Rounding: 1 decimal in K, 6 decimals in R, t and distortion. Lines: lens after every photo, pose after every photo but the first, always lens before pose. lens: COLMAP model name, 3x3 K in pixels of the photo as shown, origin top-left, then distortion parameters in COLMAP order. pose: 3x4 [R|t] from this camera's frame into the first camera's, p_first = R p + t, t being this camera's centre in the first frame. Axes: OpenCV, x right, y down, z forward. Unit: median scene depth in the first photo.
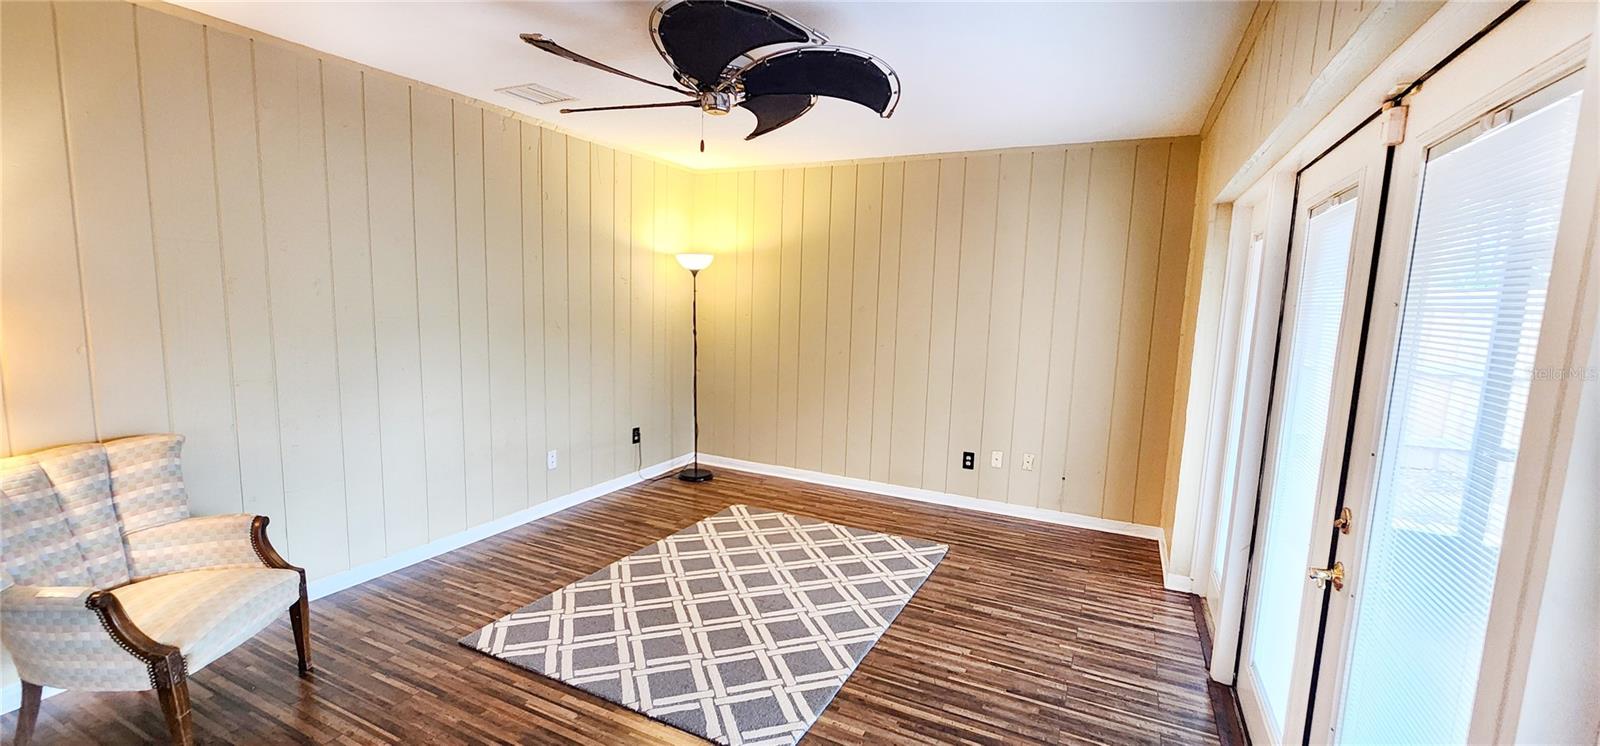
lens RADIAL K [[659.7, 0, 800.0], [0, 659.7, 383.1], [0, 0, 1]] dist [-0.008215, -0.000093]
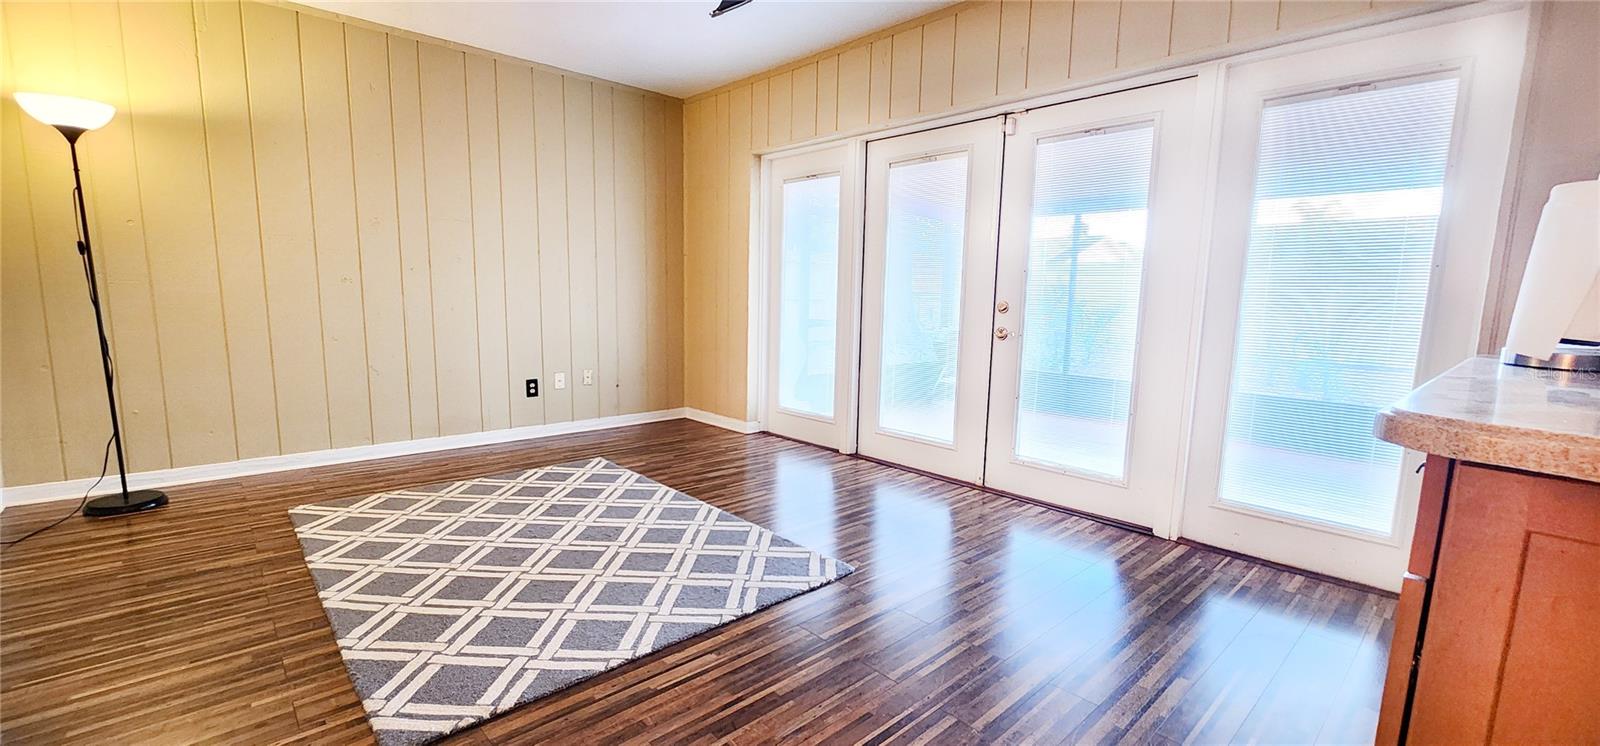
lens RADIAL K [[659.7, 0, 800.0], [0, 659.7, 383.1], [0, 0, 1]] dist [-0.008215, -0.000093]
pose [[0.362559, -0.152606, 0.919381, -0.570234], [0.112866, 0.986431, 0.119226, 0.046042], [-0.925101, 0.060540, 0.374864, 0.319729]]
